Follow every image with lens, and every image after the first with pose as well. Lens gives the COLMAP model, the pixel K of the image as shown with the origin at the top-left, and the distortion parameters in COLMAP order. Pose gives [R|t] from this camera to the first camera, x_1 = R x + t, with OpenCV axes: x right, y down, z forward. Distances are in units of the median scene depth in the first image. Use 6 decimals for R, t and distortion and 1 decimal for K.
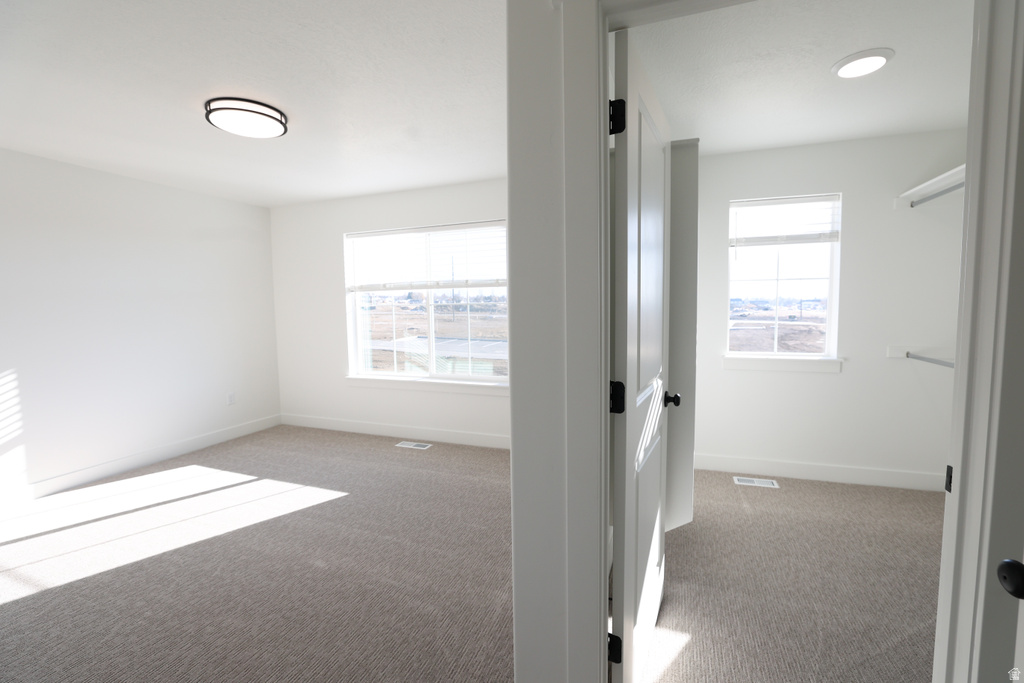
lens RADIAL K [[443.1, 0, 518.7], [0, 443.1, 337.2], [0, 0, 1]] dist [-0.047230, 0.018232]
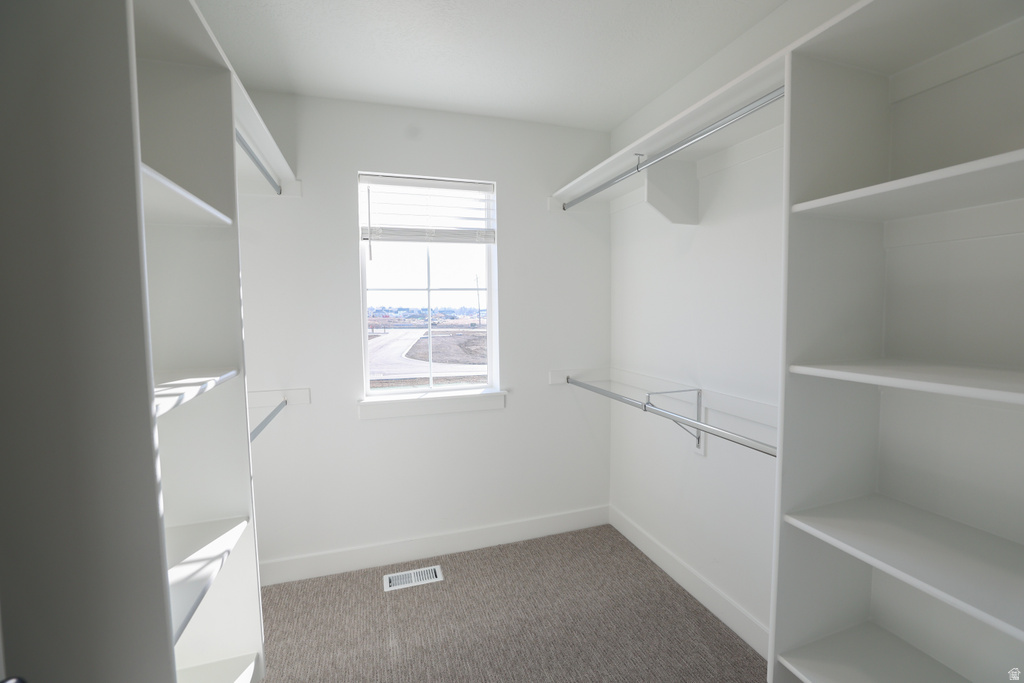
lens RADIAL K [[443.1, 0, 518.7], [0, 443.1, 337.2], [0, 0, 1]] dist [-0.047230, 0.018232]
pose [[0.789504, -0.035544, 0.612715, 0.130332], [0.049128, 0.998778, -0.005363, -0.020552], [-0.611776, 0.034336, 0.790286, 0.164092]]
